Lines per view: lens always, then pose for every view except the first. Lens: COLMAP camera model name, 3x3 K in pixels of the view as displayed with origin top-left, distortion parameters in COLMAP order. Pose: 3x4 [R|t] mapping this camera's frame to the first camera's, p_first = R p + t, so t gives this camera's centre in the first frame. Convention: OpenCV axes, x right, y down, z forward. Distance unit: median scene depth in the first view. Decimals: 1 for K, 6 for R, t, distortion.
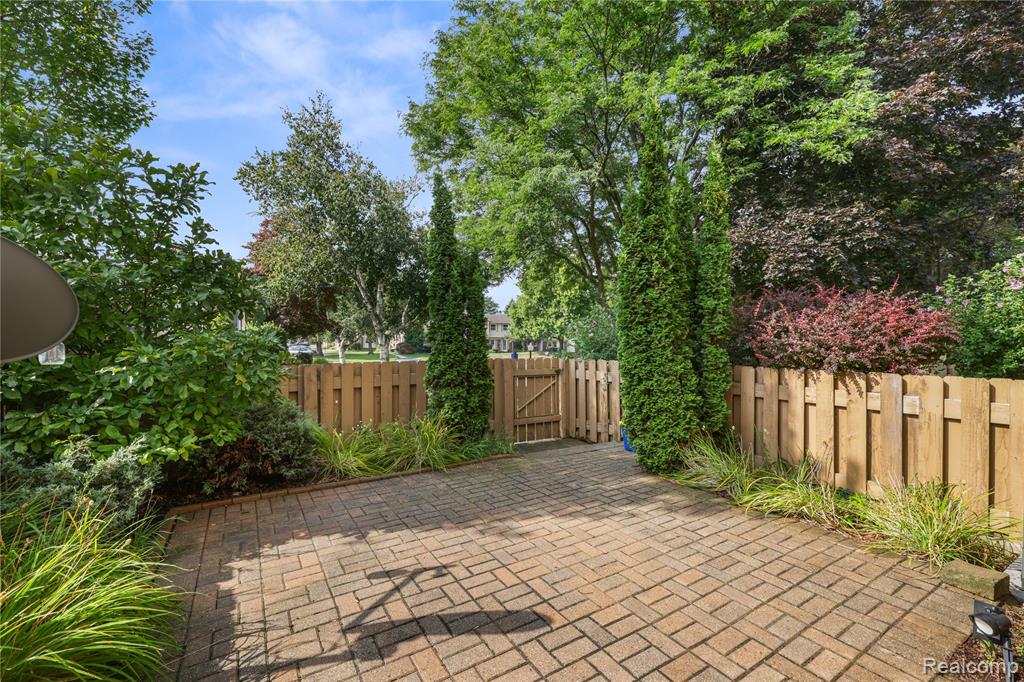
lens RADIAL K [[430.6, 0, 512.0], [0, 430.6, 341.0], [0, 0, 1]] dist [0.002633, 0.000427]
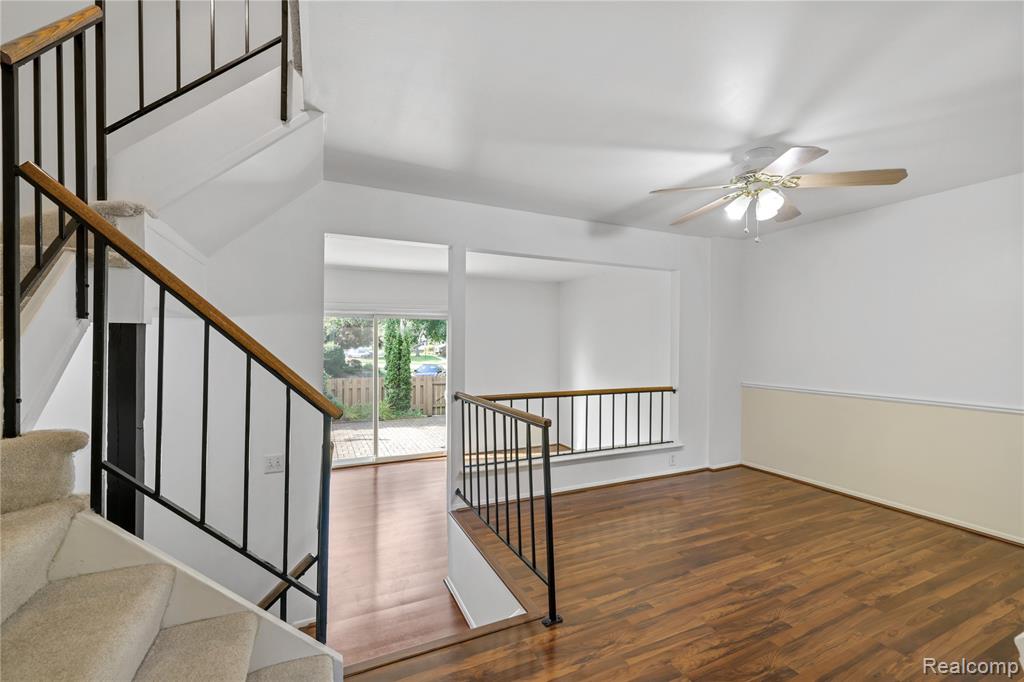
lens RADIAL K [[430.6, 0, 512.0], [0, 430.6, 341.0], [0, 0, 1]] dist [0.002633, 0.000427]
pose [[0.992110, 0.002192, -0.125352, 1.276813], [-0.001971, 0.999996, 0.001885, -0.262447], [0.125356, -0.001623, 0.992110, -2.078131]]
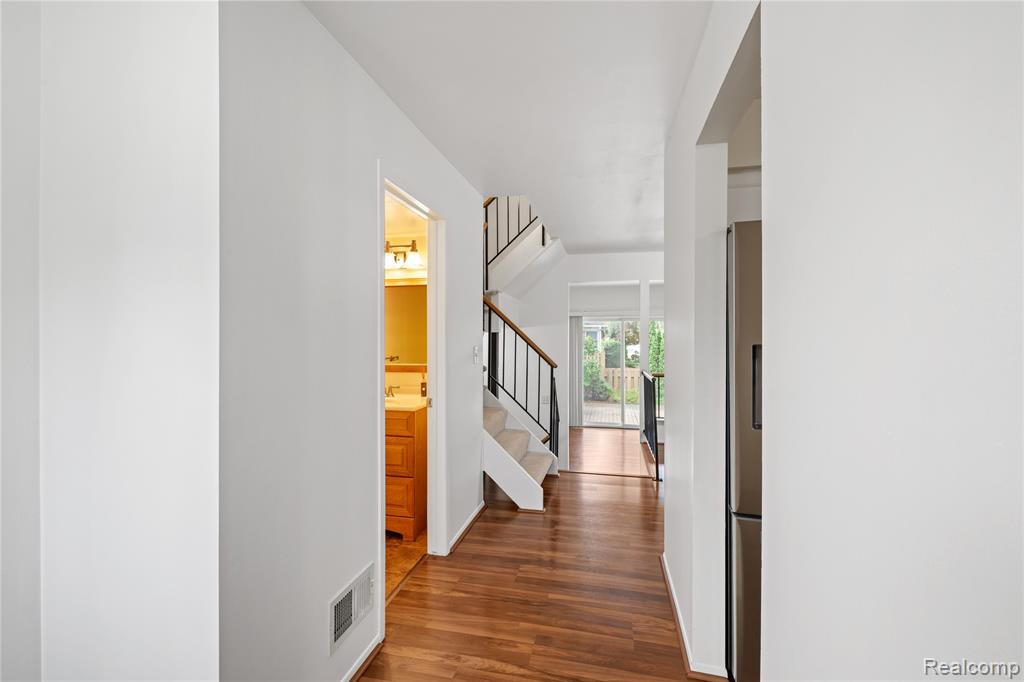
lens RADIAL K [[430.6, 0, 512.0], [0, 430.6, 341.0], [0, 0, 1]] dist [0.002633, 0.000427]
pose [[0.714723, 0.006694, -0.699376, 1.816375], [0.000668, 0.999947, 0.010255, -0.267879], [0.699407, -0.007797, 0.714681, -2.620821]]
